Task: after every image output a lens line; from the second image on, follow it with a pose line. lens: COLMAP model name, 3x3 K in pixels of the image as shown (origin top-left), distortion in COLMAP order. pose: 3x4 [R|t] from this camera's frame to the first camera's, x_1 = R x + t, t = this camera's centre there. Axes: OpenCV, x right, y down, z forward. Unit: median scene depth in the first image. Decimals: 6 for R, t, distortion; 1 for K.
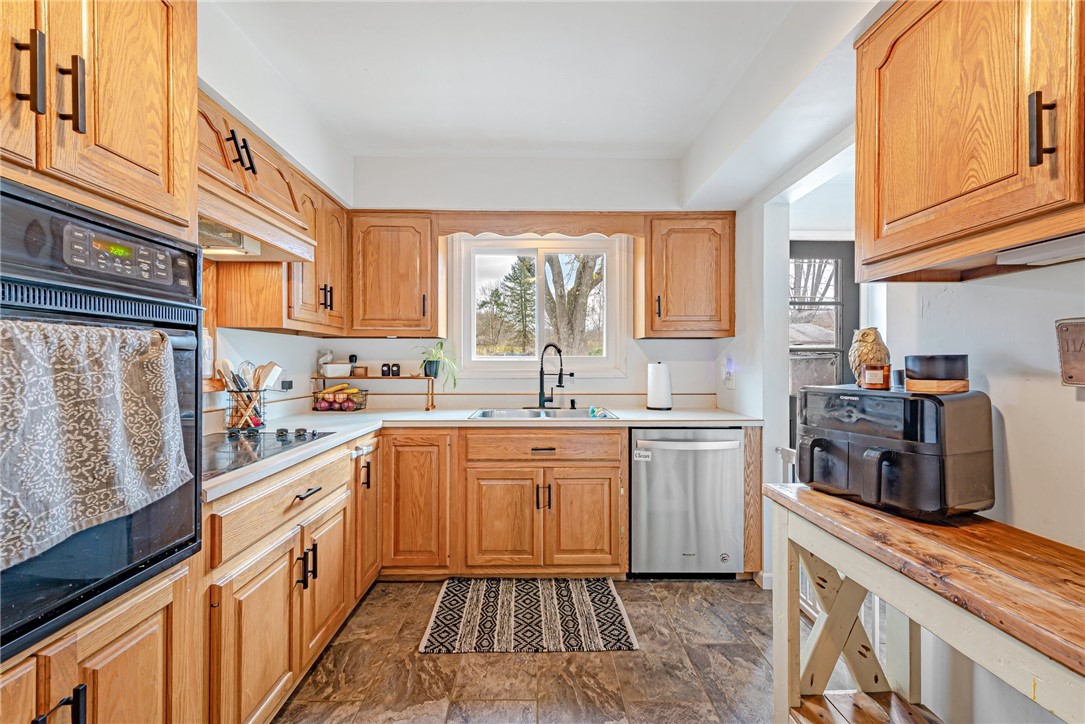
lens RADIAL K [[431.0, 0, 534.0], [0, 431.0, 362.2], [0, 0, 1]] dist [0.009412, -0.003314]
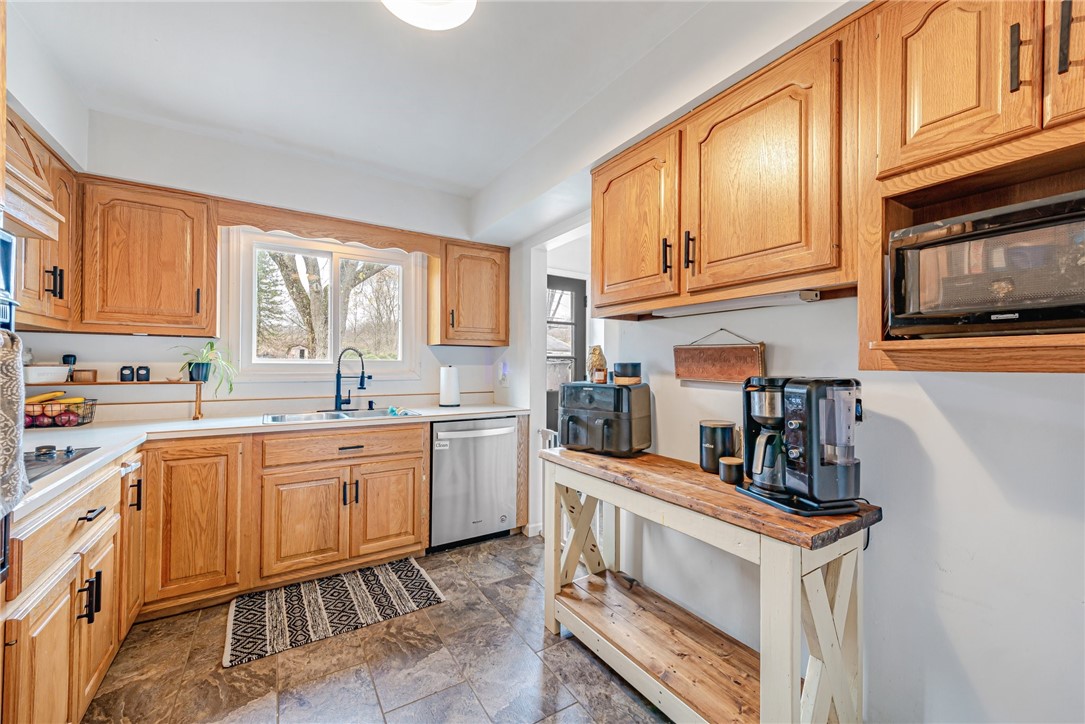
lens RADIAL K [[431.0, 0, 535.8], [0, 431.0, 362.4], [0, 0, 1]] dist [0.009412, -0.003314]
pose [[0.854815, 0.008793, 0.518859, -0.162356], [-0.005022, 0.999950, -0.008673, -0.000773], [-0.518909, 0.004808, 0.854816, -0.163475]]
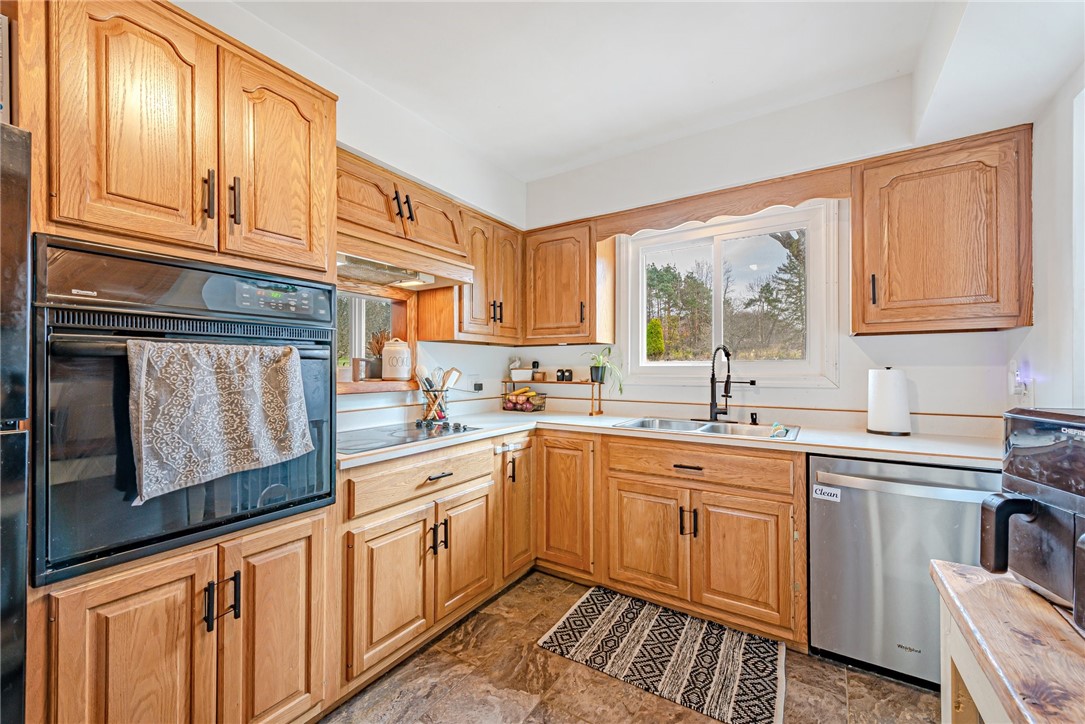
lens RADIAL K [[431.0, 0, 525.1], [0, 431.0, 366.4], [0, 0, 1]] dist [0.009412, -0.003314]
pose [[0.829008, -0.004627, -0.559218, 0.270879], [0.001820, 0.999983, -0.005576, 0.002187], [0.559234, 0.003605, 0.829002, 0.102144]]
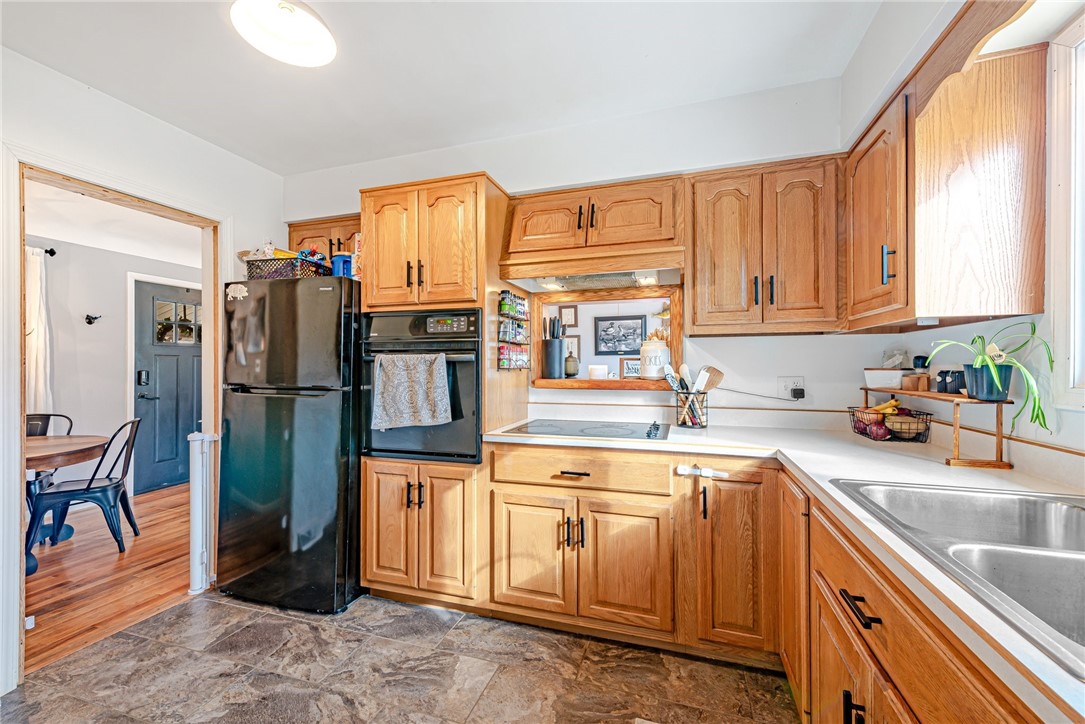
lens RADIAL K [[431.0, 0, 548.8], [0, 431.0, 354.8], [0, 0, 1]] dist [0.009412, -0.003314]
pose [[-0.288809, -0.014299, -0.957280, 0.532400], [0.000787, 0.999885, -0.015172, -0.014019], [0.957386, -0.005135, -0.288764, 0.988503]]
